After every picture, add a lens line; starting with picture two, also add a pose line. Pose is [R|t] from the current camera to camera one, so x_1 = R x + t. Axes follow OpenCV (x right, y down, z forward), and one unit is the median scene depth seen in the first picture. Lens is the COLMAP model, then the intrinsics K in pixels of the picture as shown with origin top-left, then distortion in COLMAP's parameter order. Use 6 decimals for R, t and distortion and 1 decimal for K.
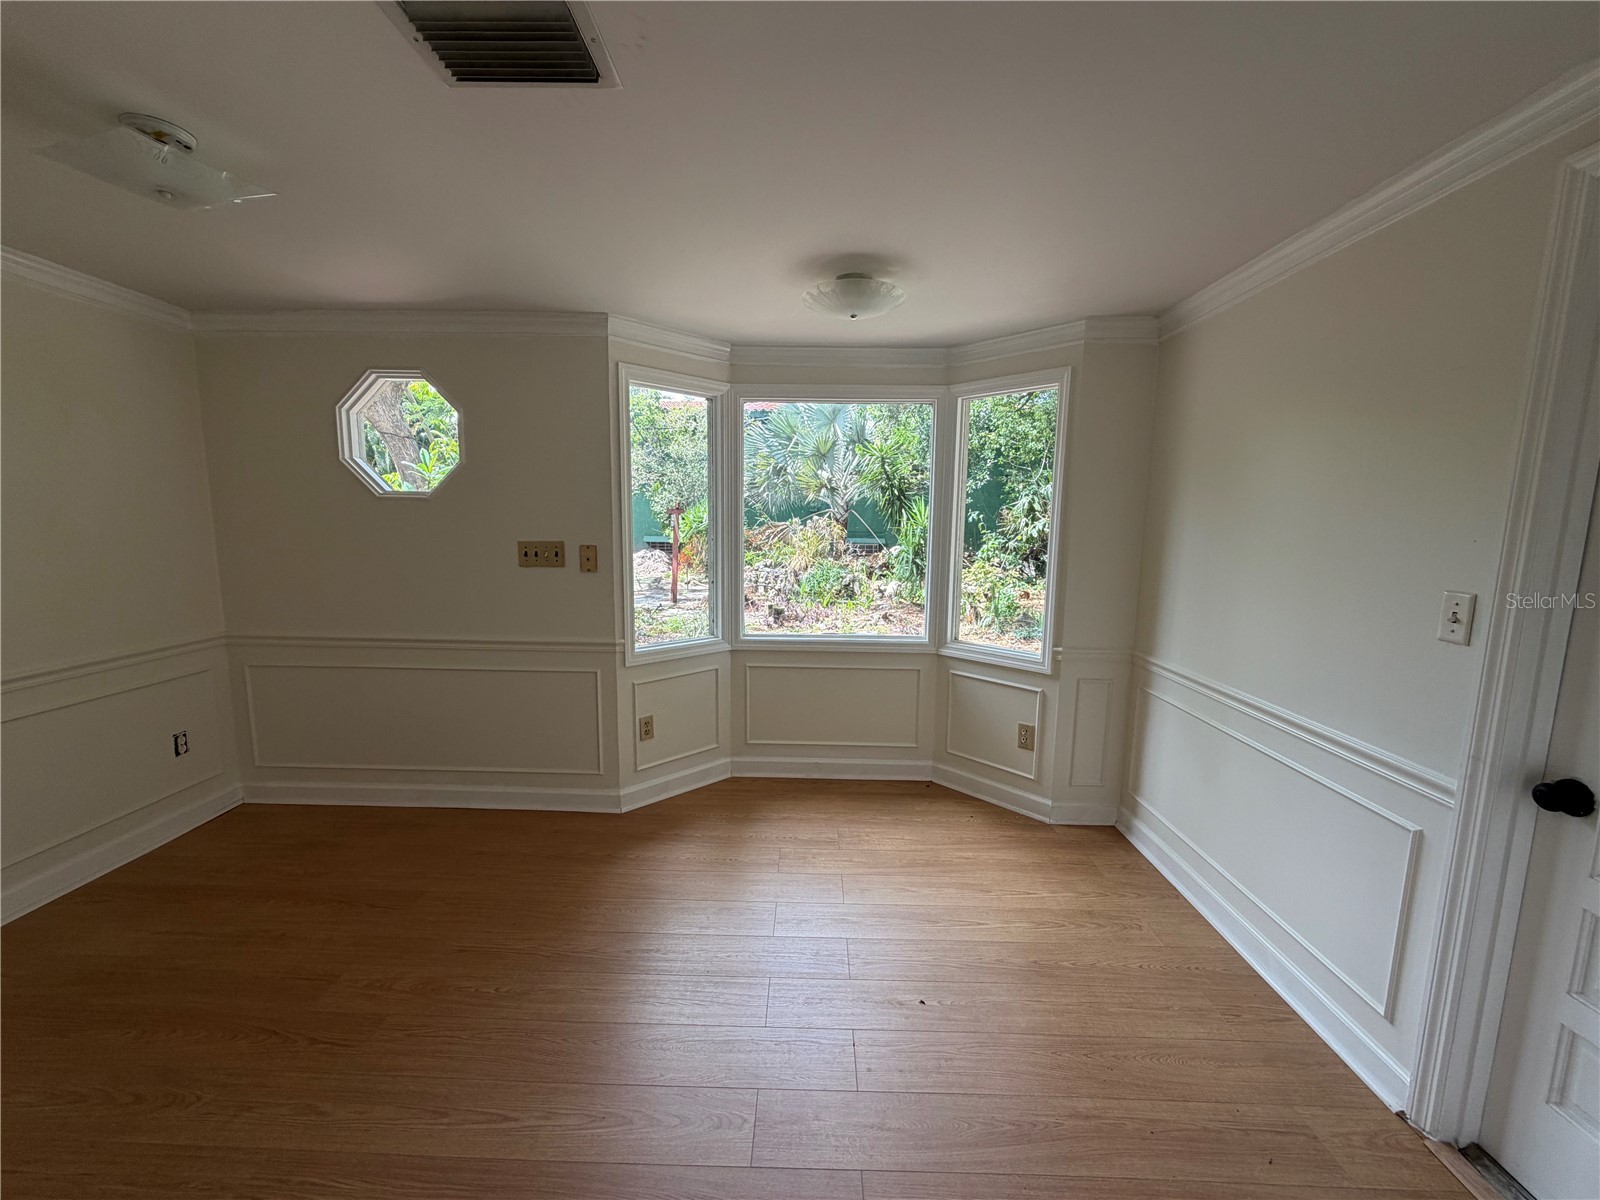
lens RADIAL K [[642.0, 0, 804.6], [0, 642.0, 599.5], [0, 0, 1]] dist [0.000433, 0.001645]
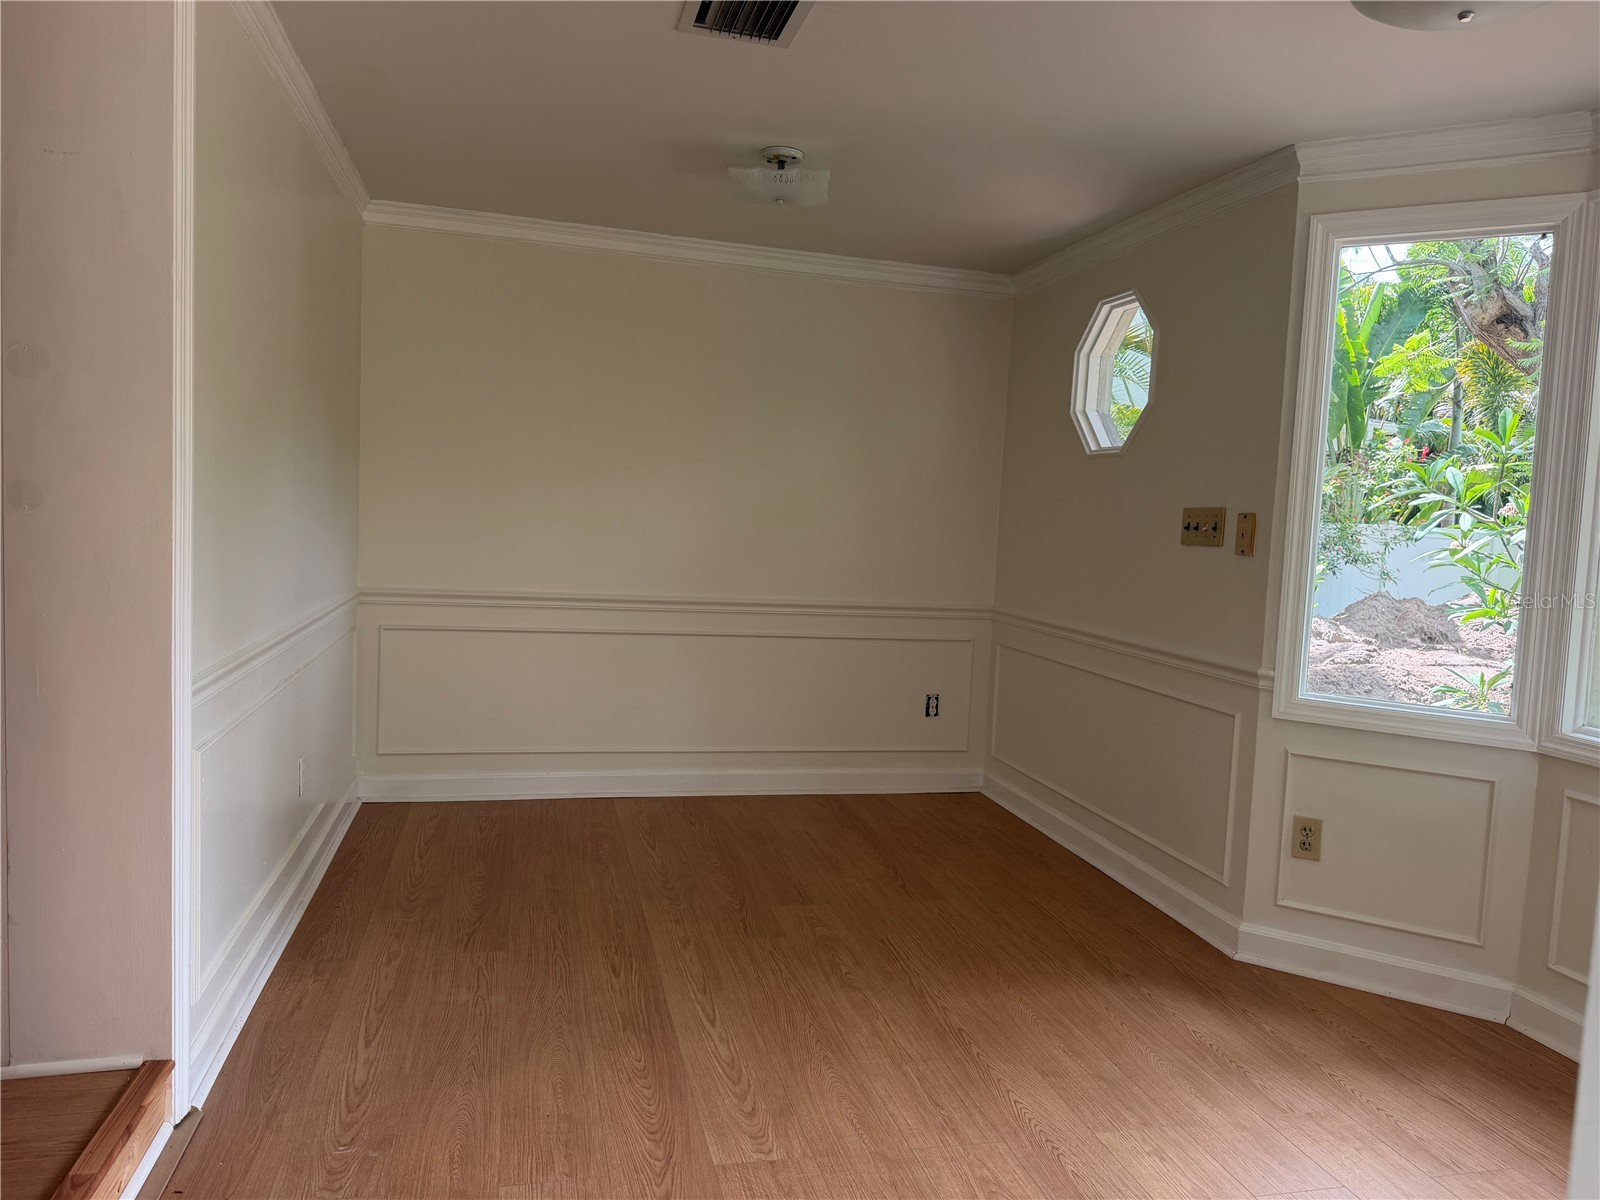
lens RADIAL K [[1148.3, 0, 801.2], [0, 1148.3, 605.6], [0, 0, 1]] dist [0.062353, -0.048862]
pose [[0.252903, 0.076517, -0.964461, 0.663167], [-0.172642, 0.984437, 0.032831, 0.043774], [0.951964, 0.158204, 0.262177, 0.290277]]
